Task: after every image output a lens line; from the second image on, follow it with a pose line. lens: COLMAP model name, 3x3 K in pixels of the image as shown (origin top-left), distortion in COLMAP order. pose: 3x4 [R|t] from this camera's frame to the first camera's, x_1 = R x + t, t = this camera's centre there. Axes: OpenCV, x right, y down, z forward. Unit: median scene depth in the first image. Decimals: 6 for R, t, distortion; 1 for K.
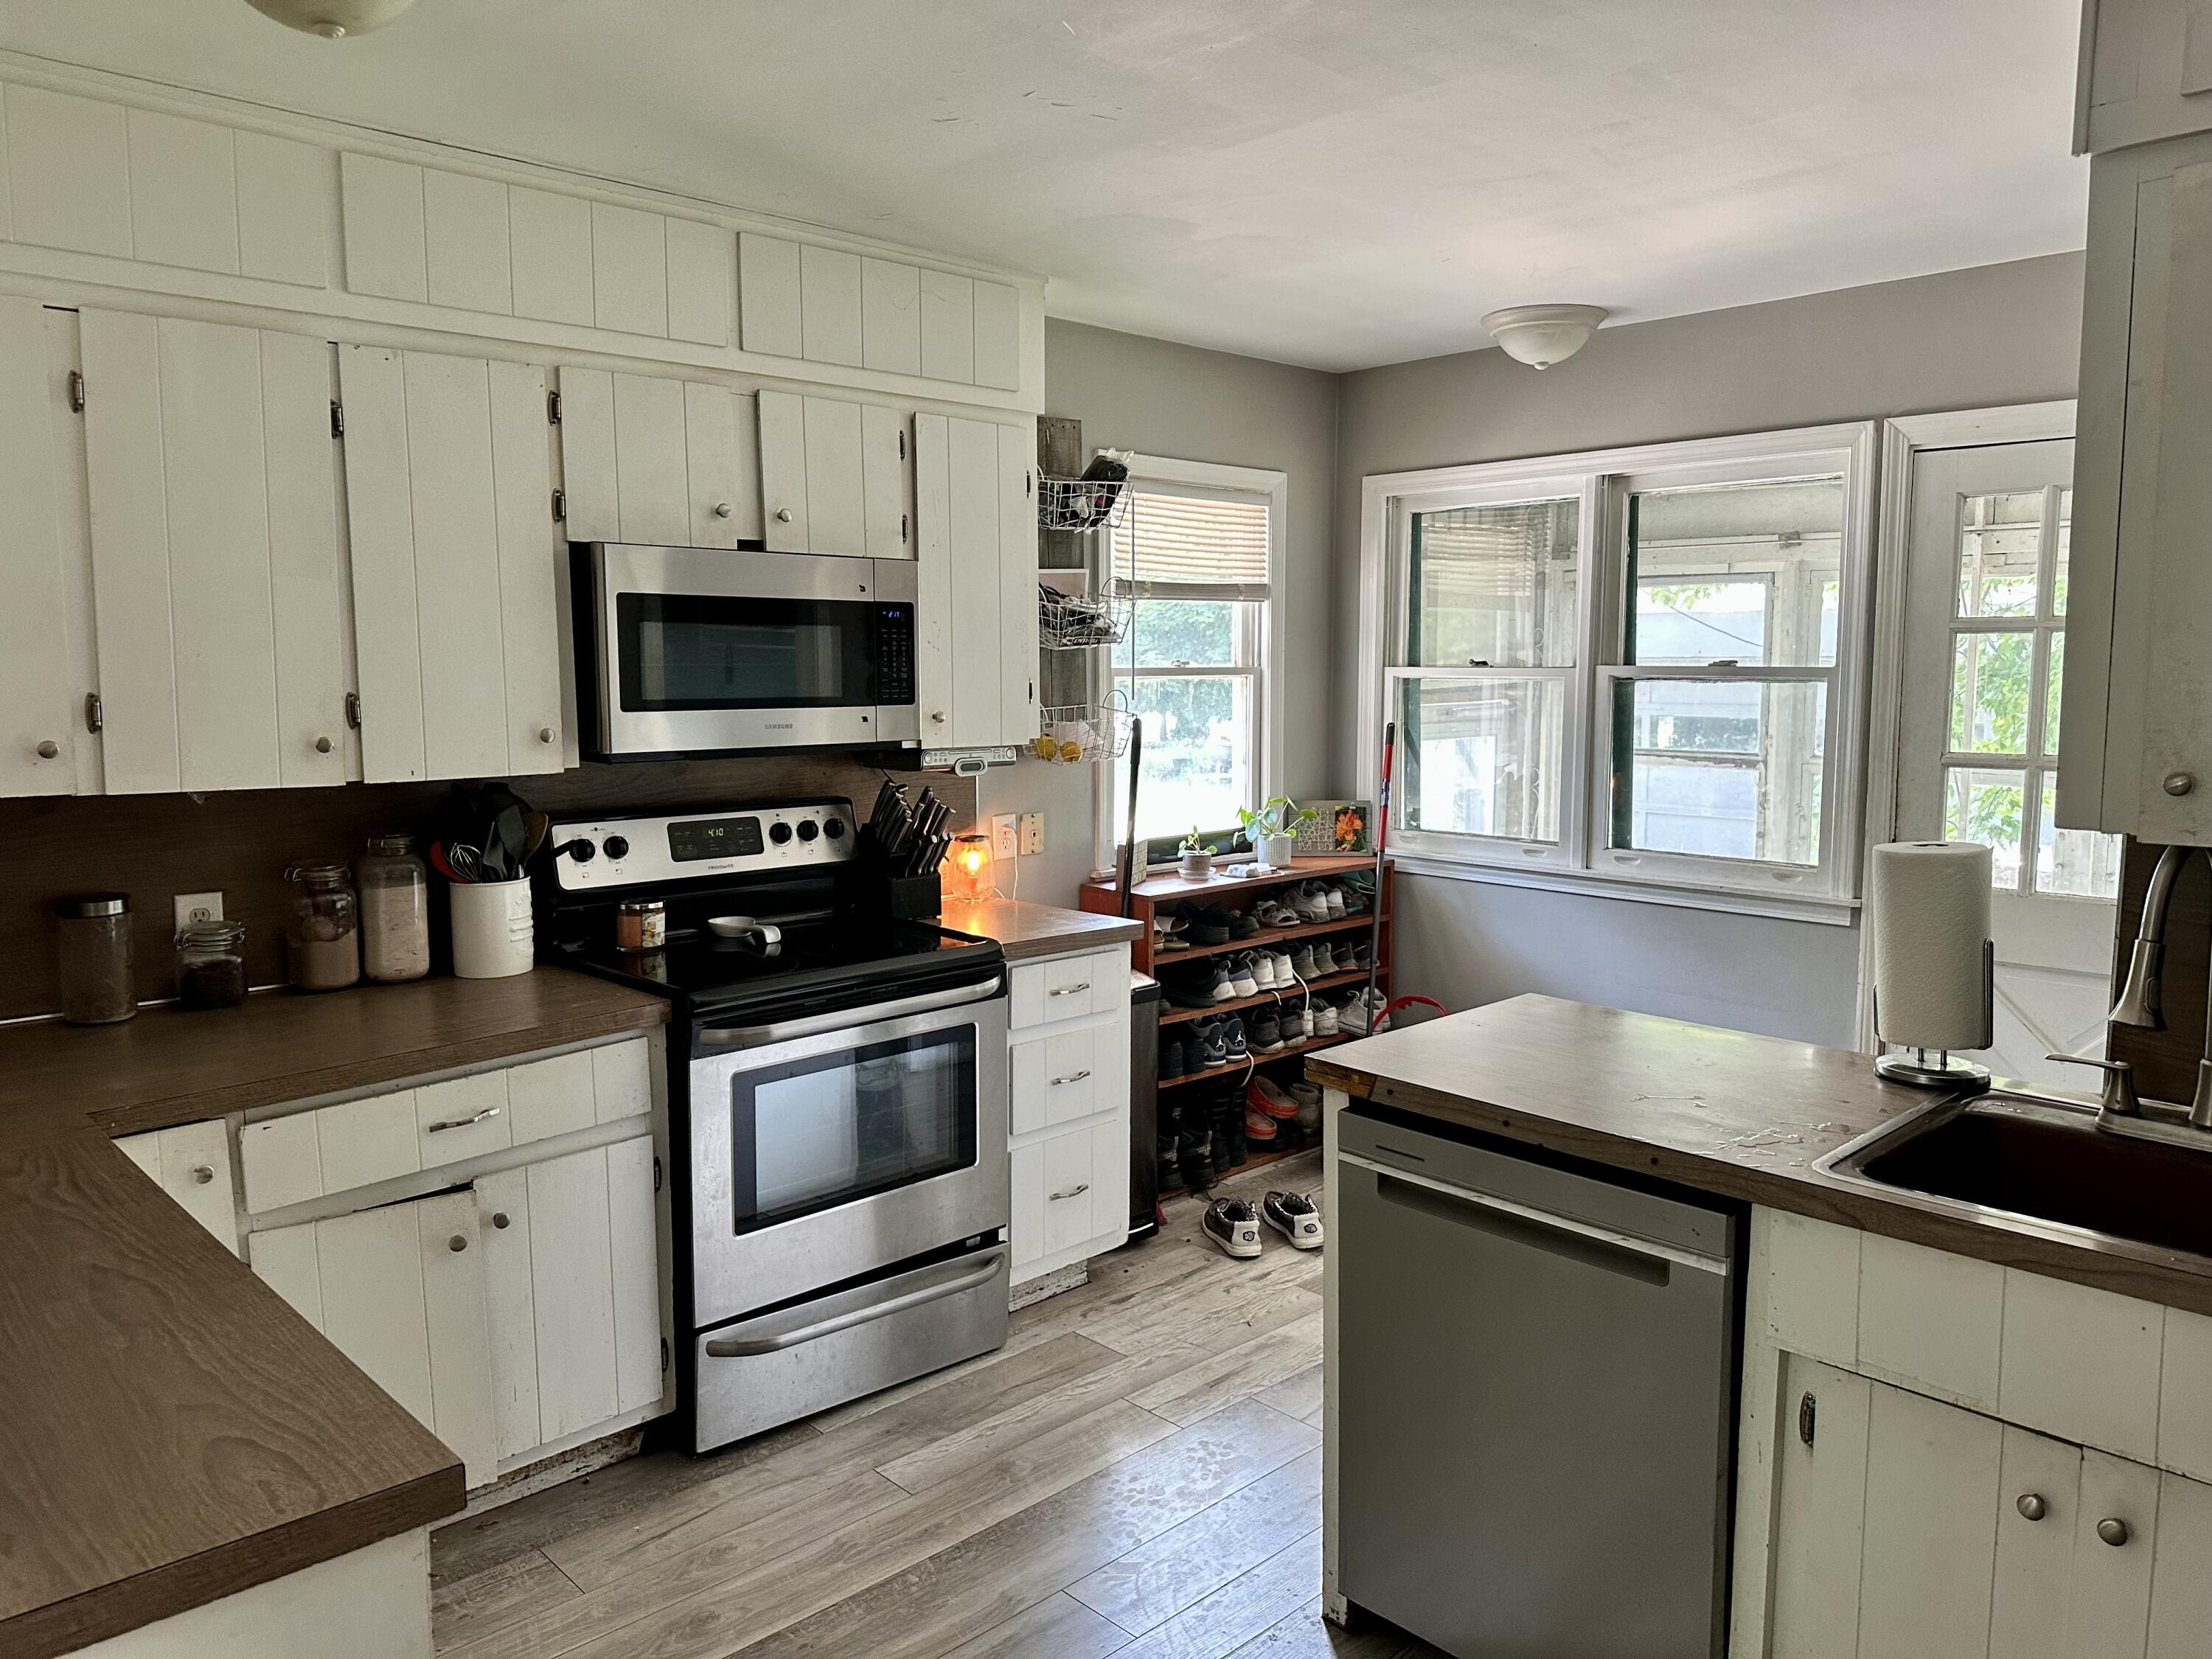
lens RADIAL K [[1559.3, 0, 1110.1], [0, 1559.3, 826.2], [0, 0, 1]] dist [0.086961, -0.053252]
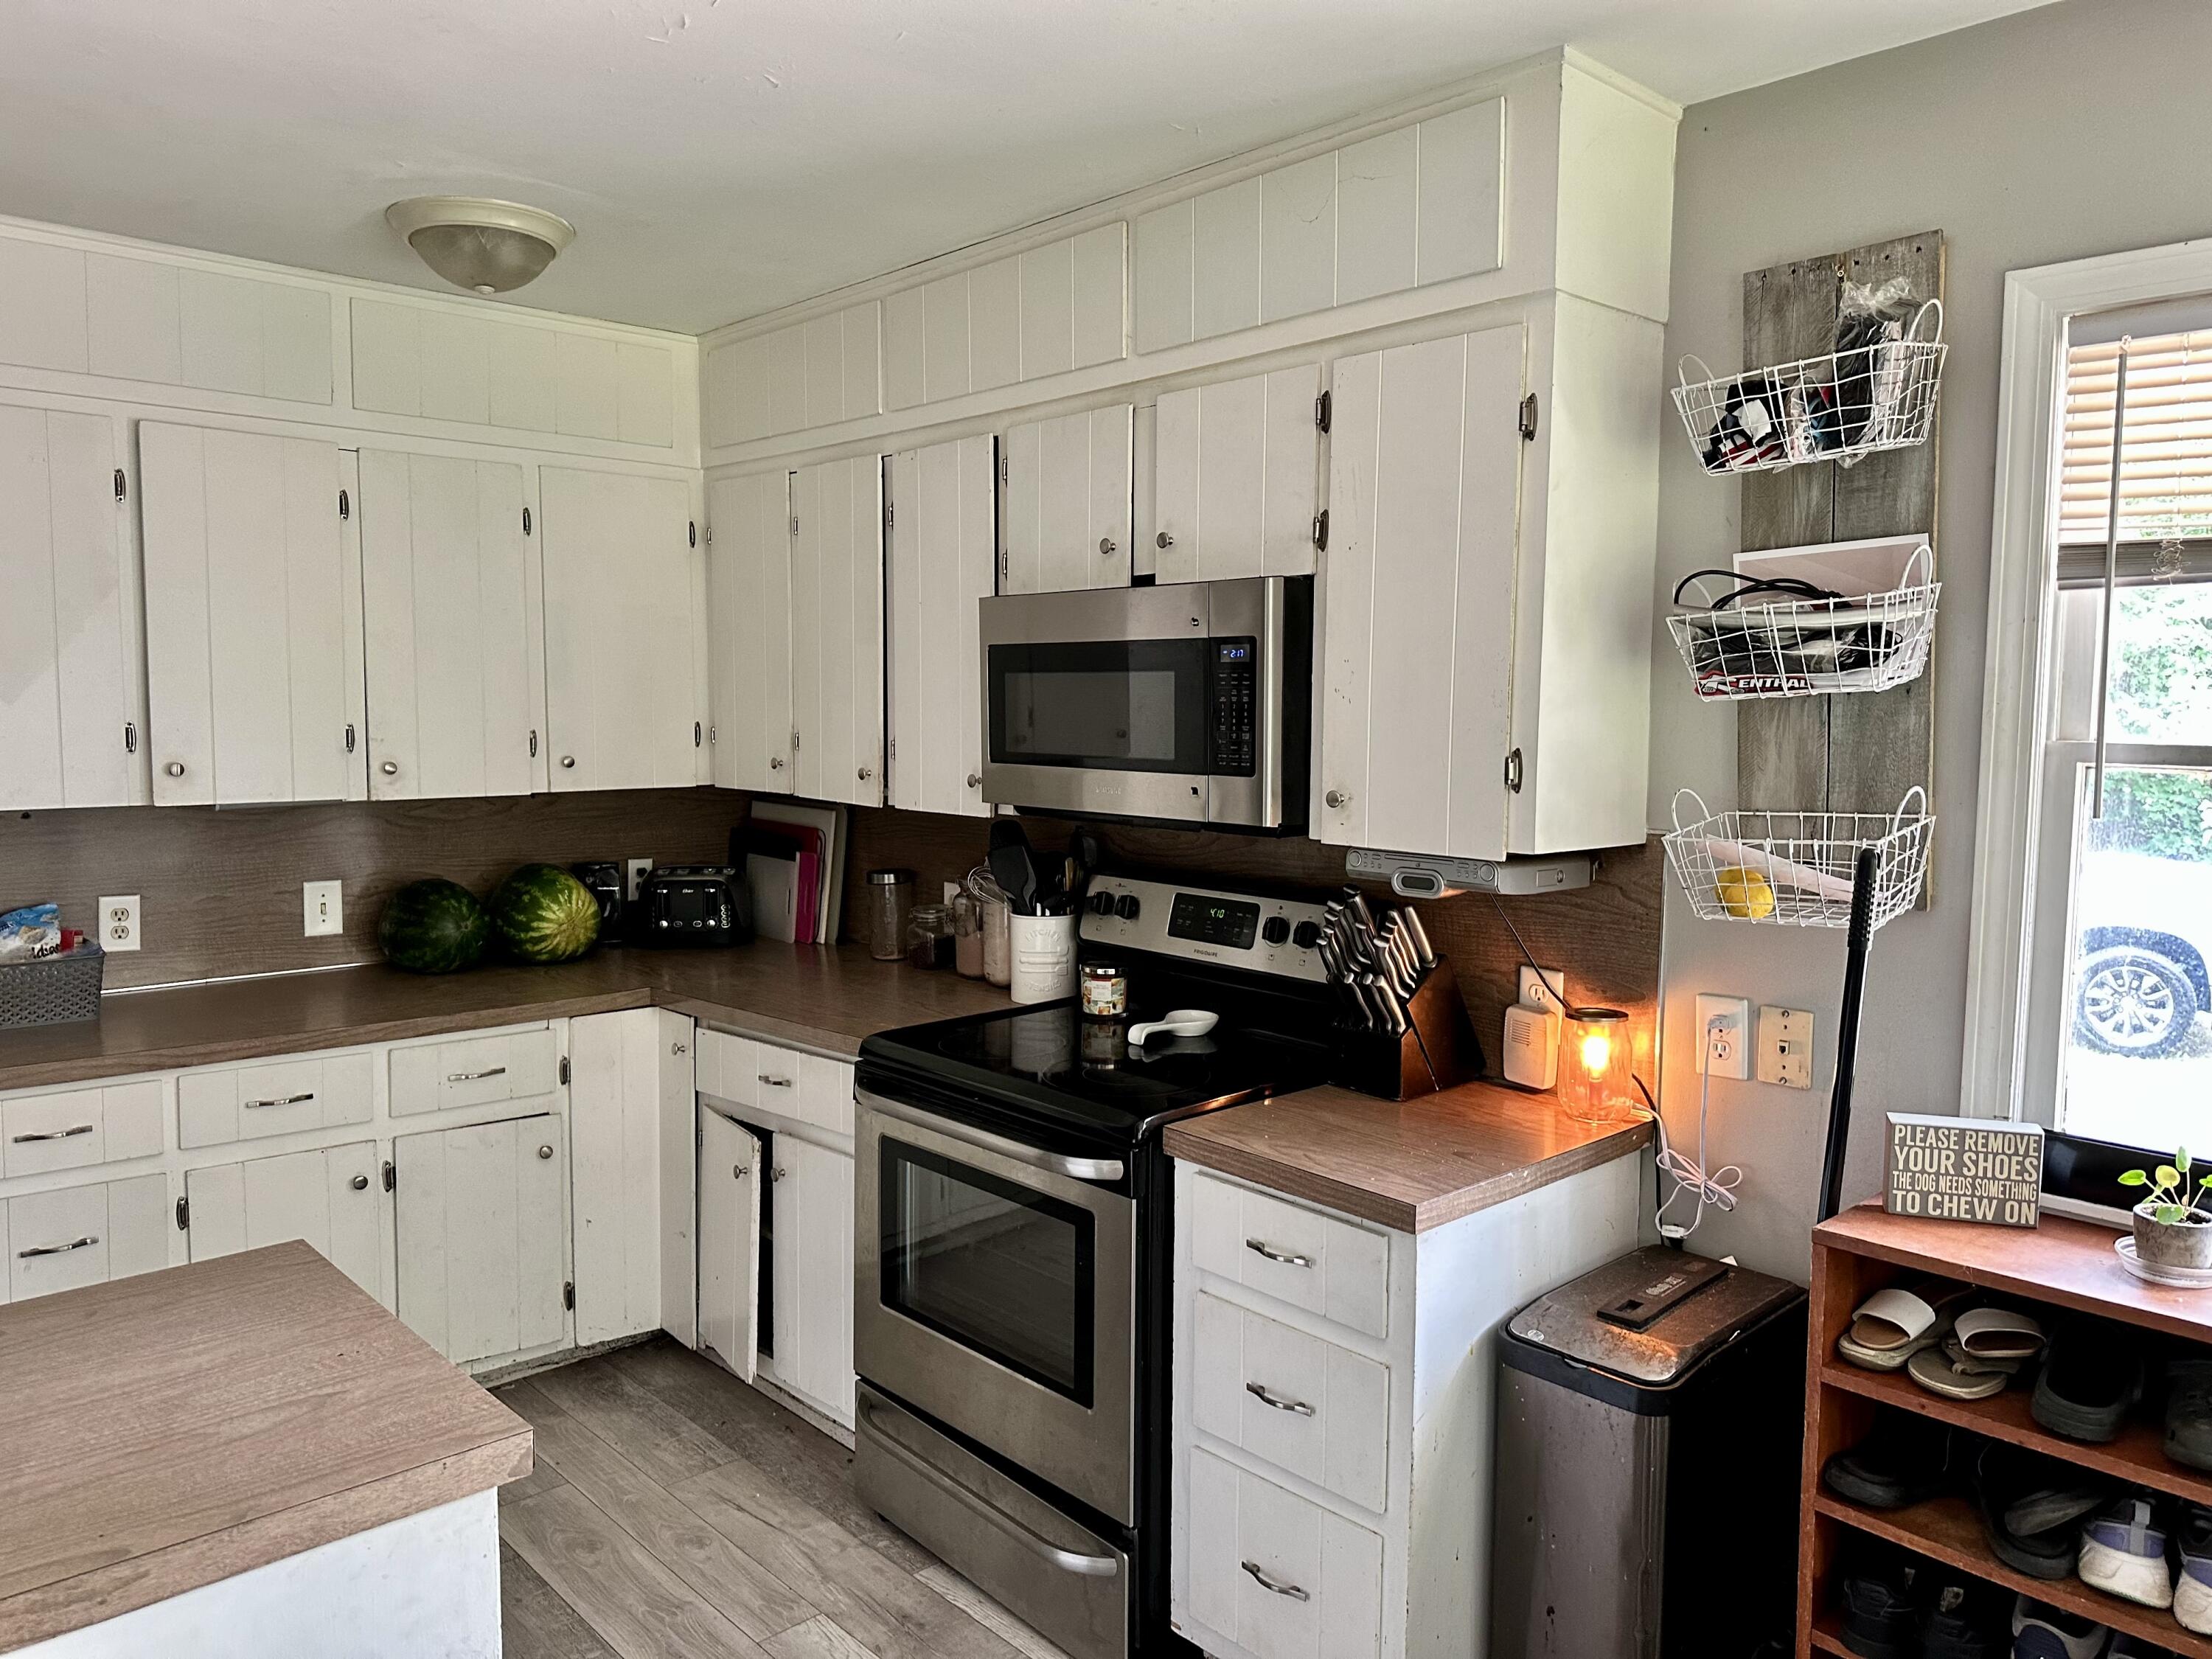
lens RADIAL K [[1559.3, 0, 1110.3], [0, 1559.3, 819.3], [0, 0, 1]] dist [0.086961, -0.053252]
pose [[-0.012847, 0.082291, -0.996526, 0.617411], [-0.114385, 0.989945, 0.083222, -0.115055], [0.993353, 0.115056, -0.003305, 0.972030]]
